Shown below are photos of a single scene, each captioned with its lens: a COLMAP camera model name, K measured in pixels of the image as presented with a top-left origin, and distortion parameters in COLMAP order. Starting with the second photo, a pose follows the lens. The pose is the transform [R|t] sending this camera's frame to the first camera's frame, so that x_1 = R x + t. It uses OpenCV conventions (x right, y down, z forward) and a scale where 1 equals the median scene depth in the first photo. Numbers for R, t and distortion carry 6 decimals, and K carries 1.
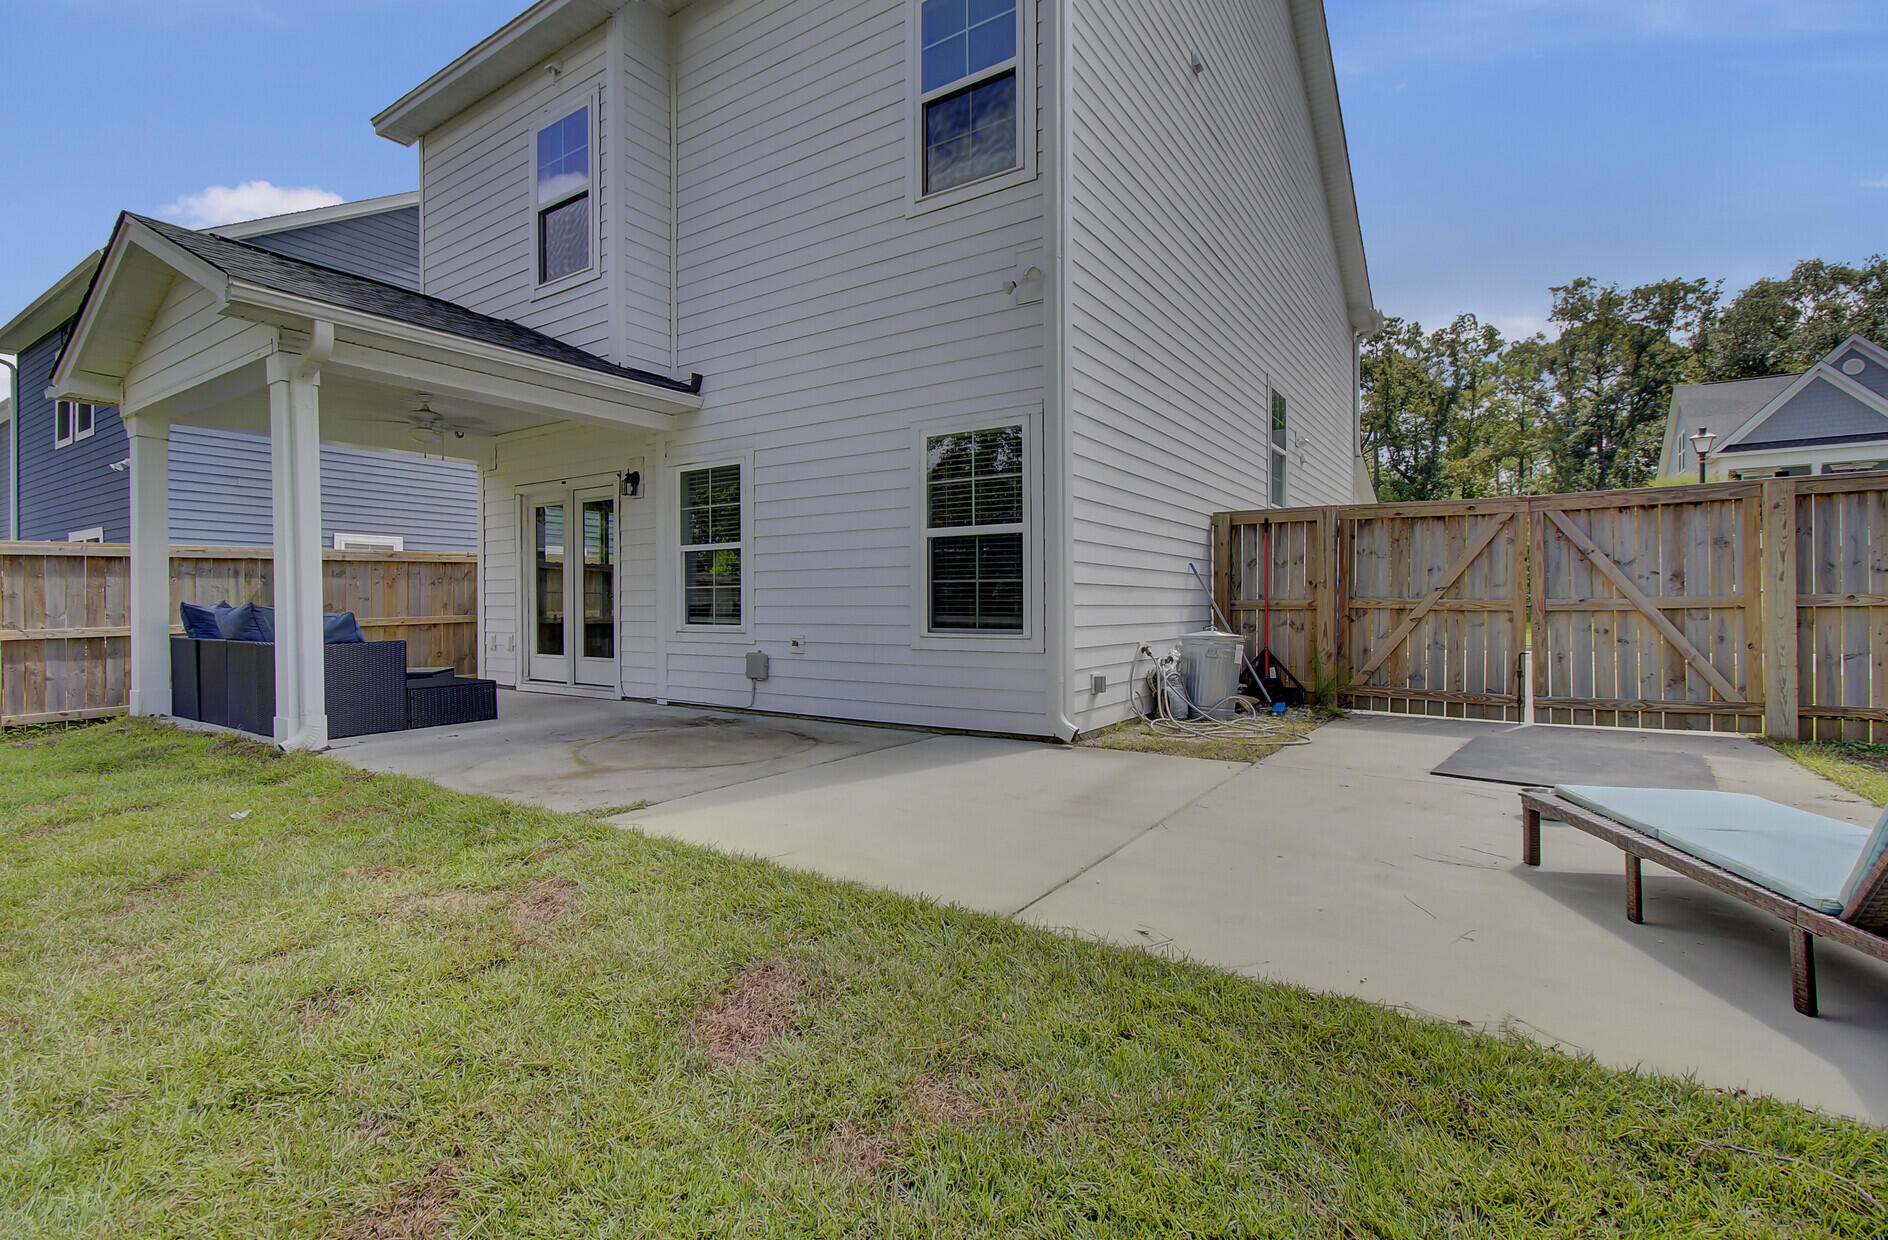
lens RADIAL K [[861.6, 0, 936.0], [0, 861.6, 617.9], [0, 0, 1]] dist [-0.001453, 0.000751]
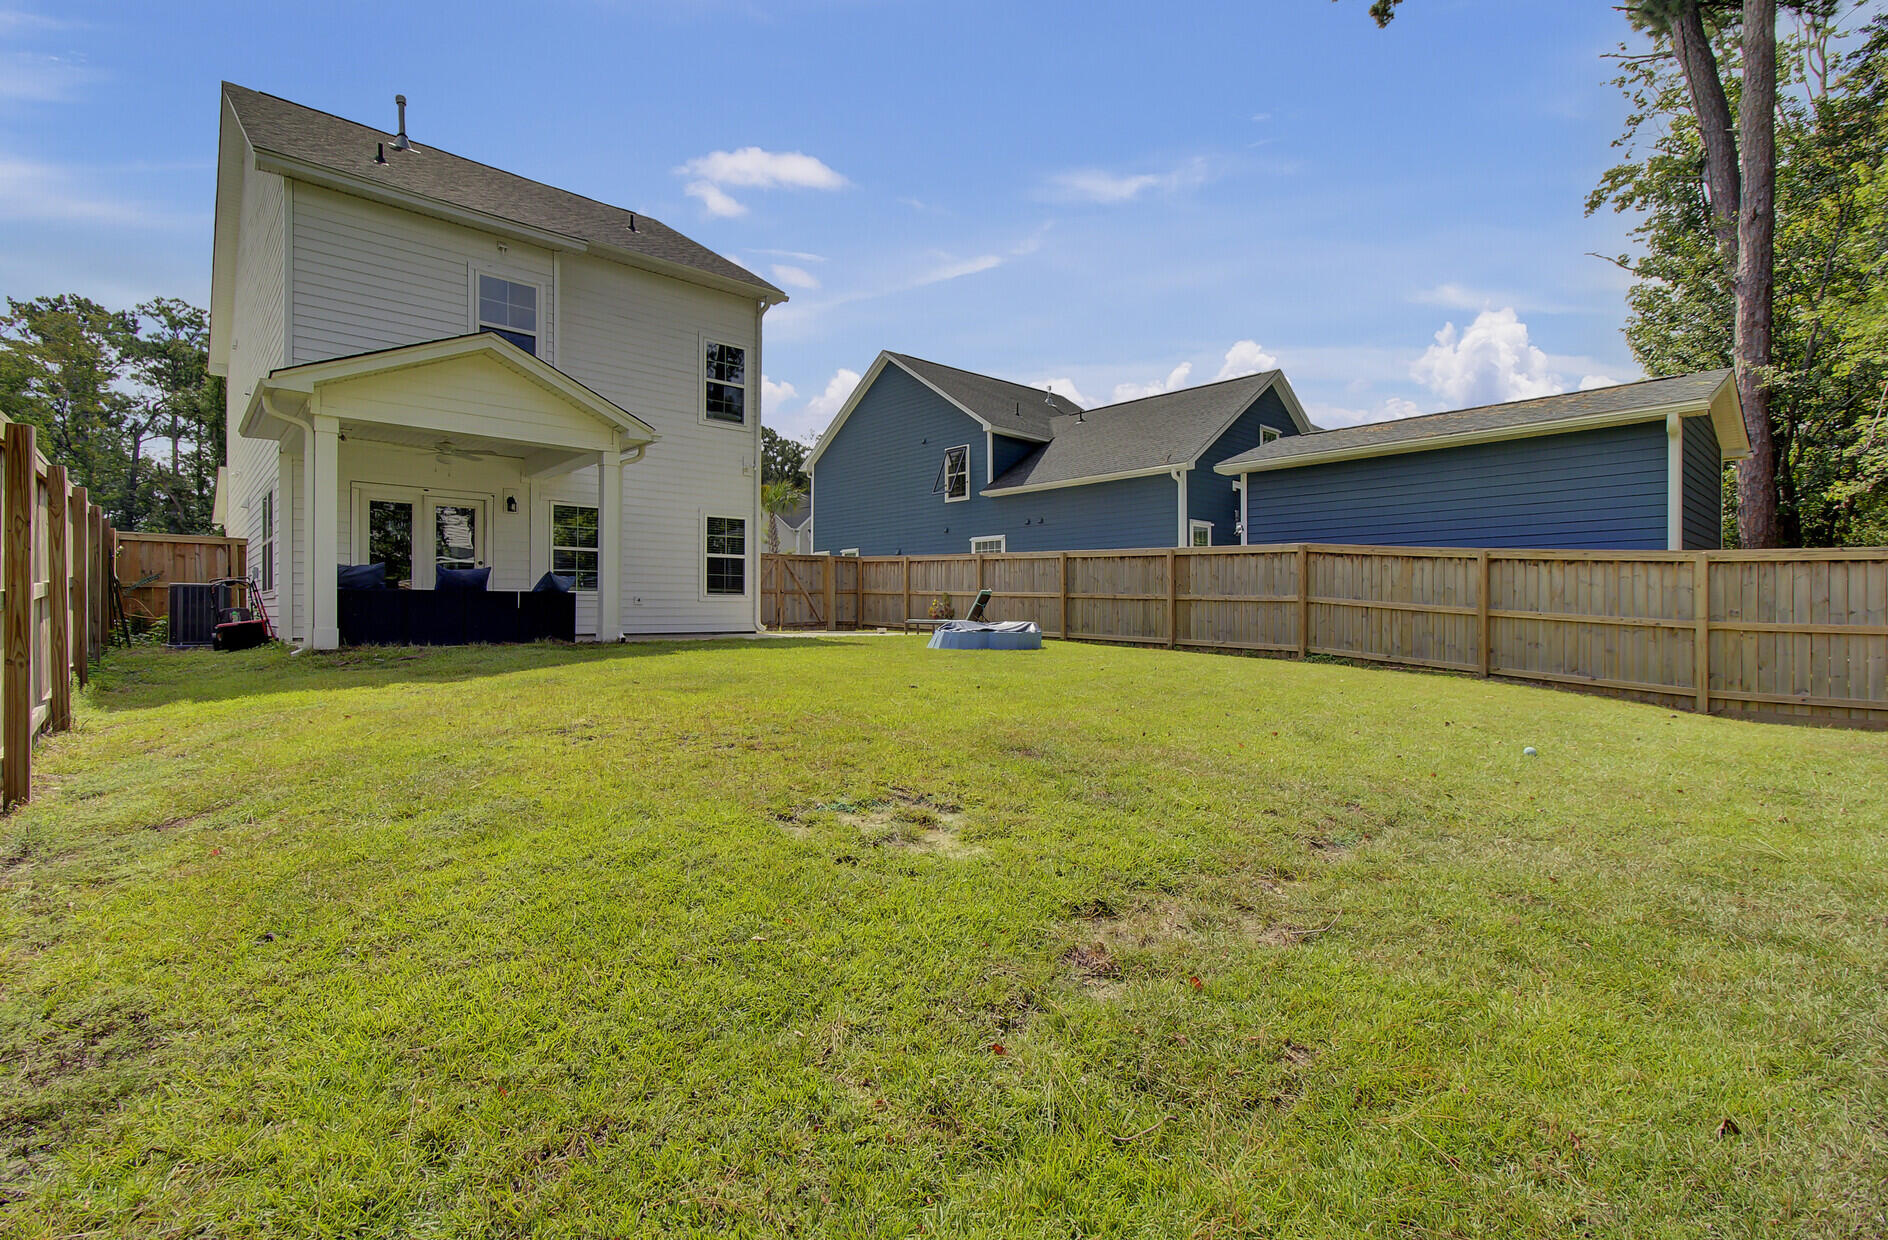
lens RADIAL K [[871.4, 0, 925.7], [0, 871.4, 605.3], [0, 0, 1]] dist [-0.001471, -0.000267]
pose [[0.269386, 0.011820, 0.962960, -1.549575], [0.010671, 0.999827, -0.015258, 0.063148], [-0.962973, 0.014386, 0.269213, -0.186989]]
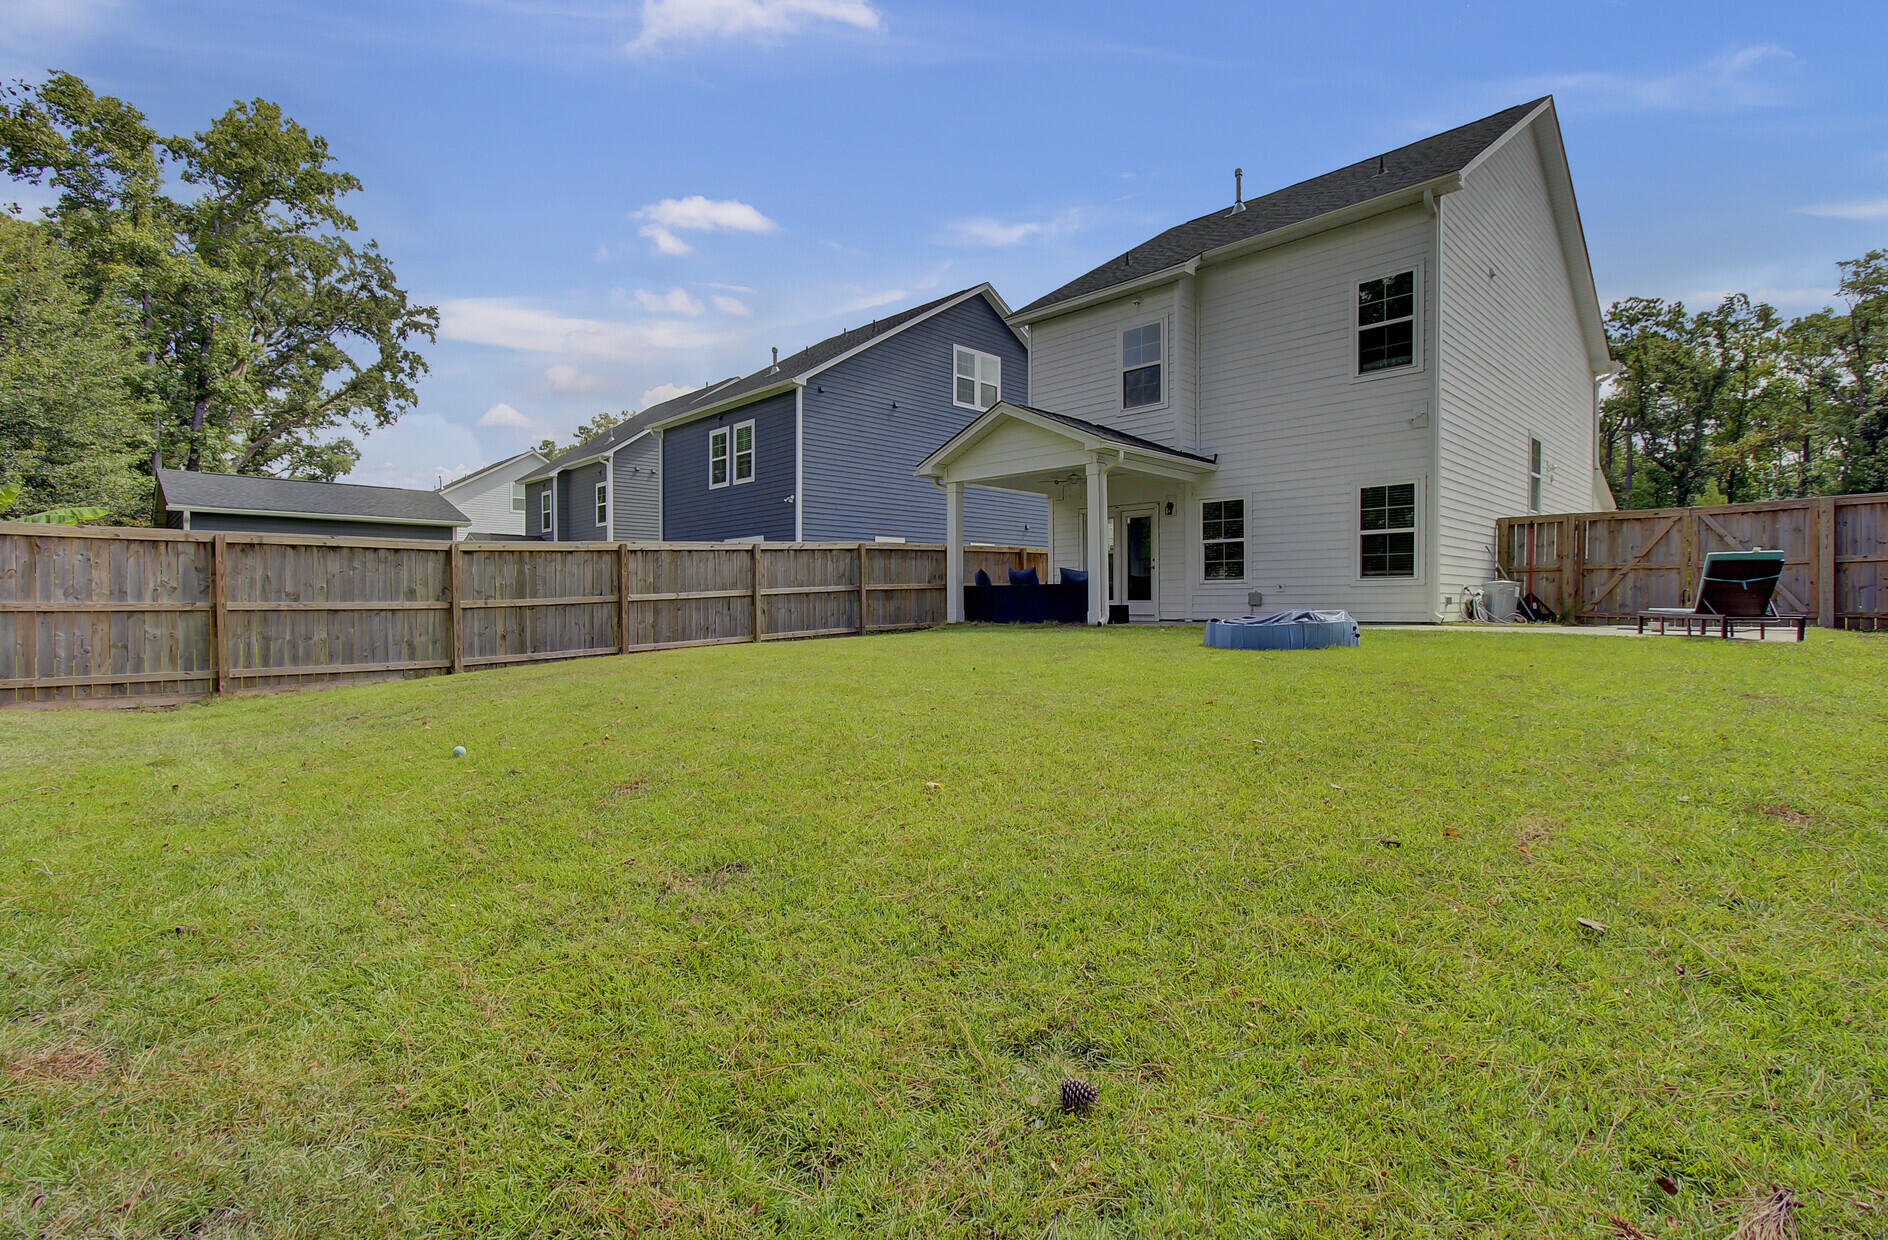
lens RADIAL K [[864.6, 0, 950.2], [0, 864.6, 622.1], [0, 0, 1]] dist [0.002313, -0.000114]
pose [[0.980683, 0.004382, -0.195553, -0.406945], [-0.003048, 0.999970, 0.007120, 0.078247], [0.195578, -0.006386, 0.980667, -0.909564]]
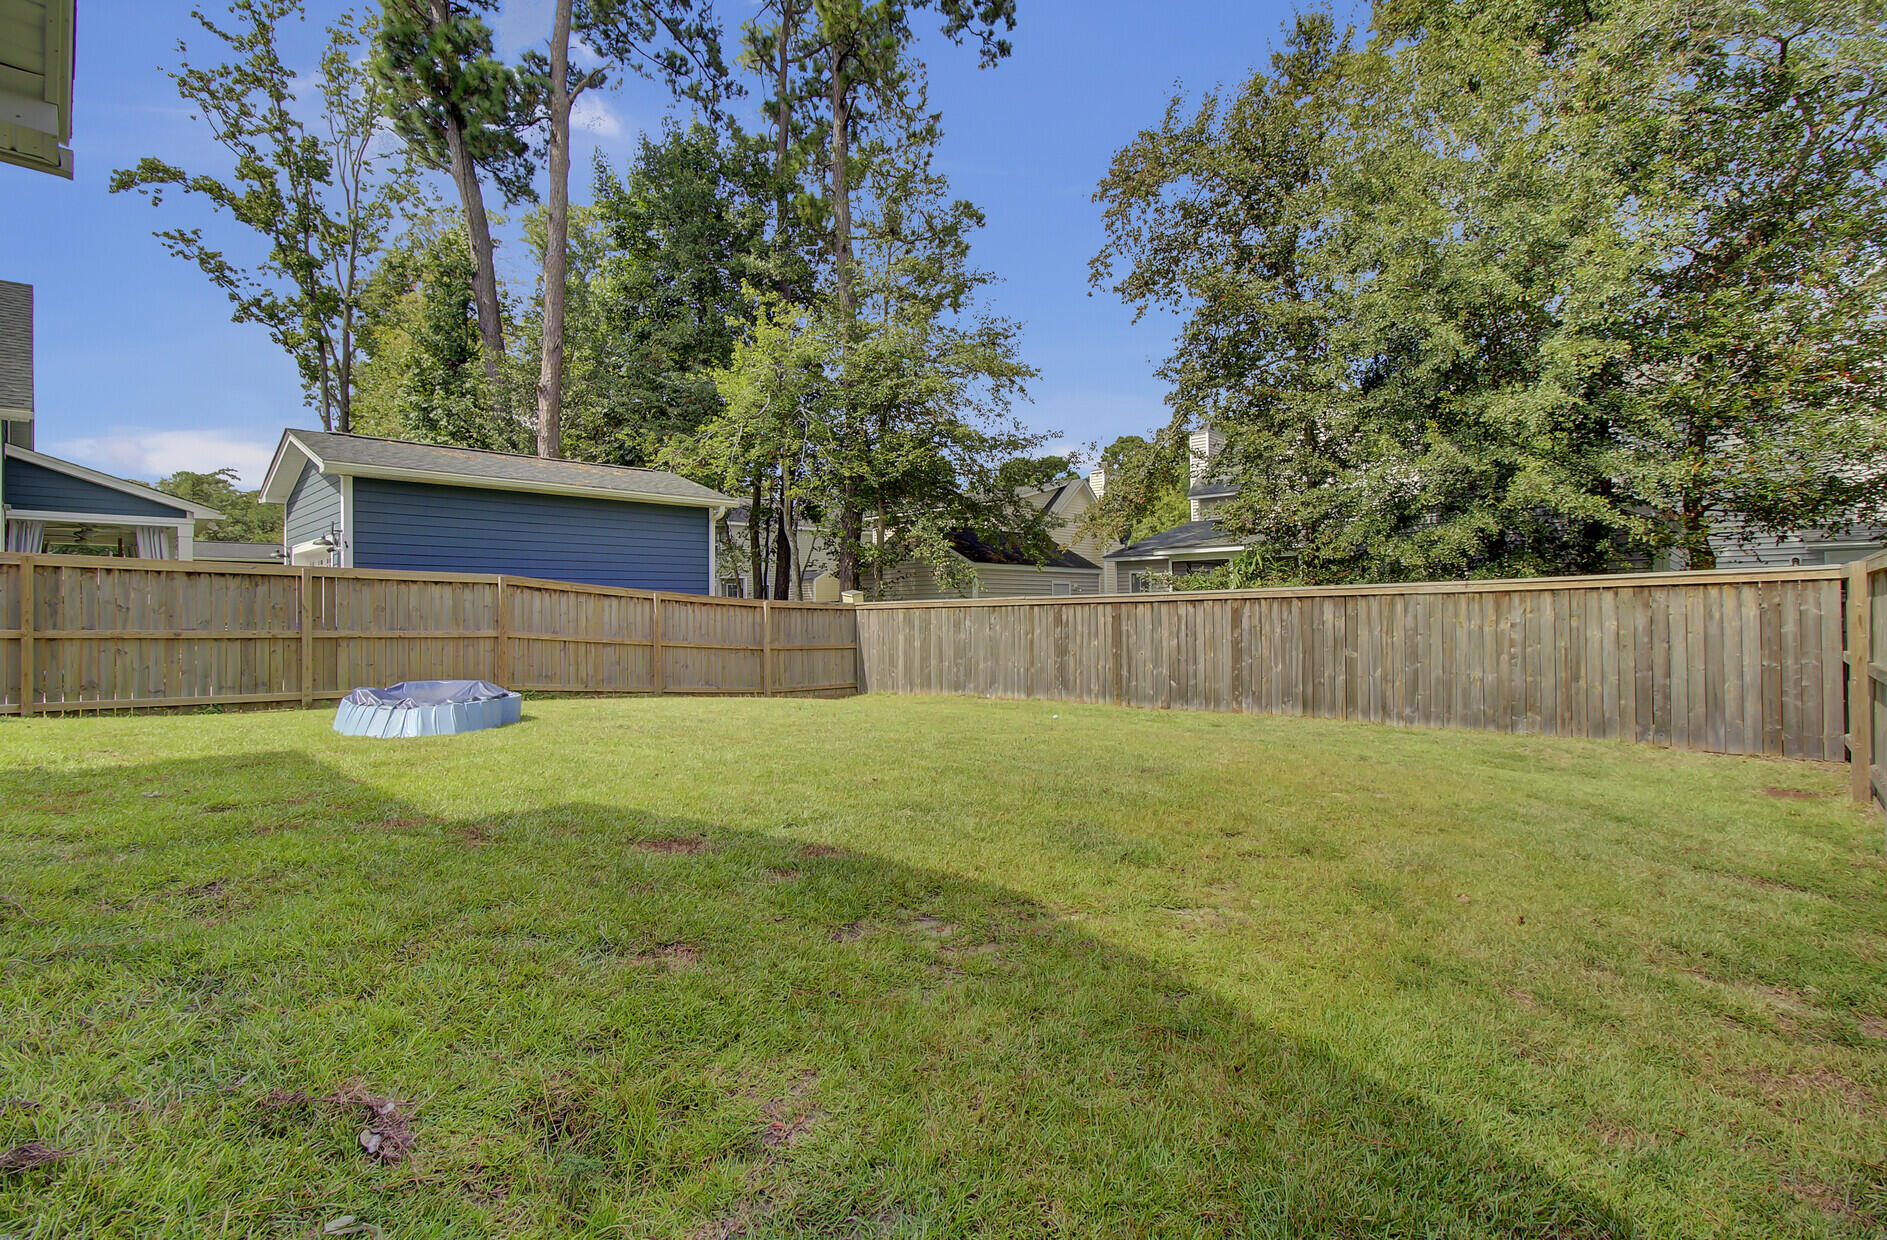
lens RADIAL K [[871.0, 0, 925.2], [0, 871.0, 605.3], [0, 0, 1]] dist [-0.001471, -0.000267]
pose [[-0.987413, 0.017072, 0.157240, -0.851671], [0.018150, 0.999821, 0.005424, -0.002290], [-0.157119, 0.008209, -0.987545, 0.824273]]
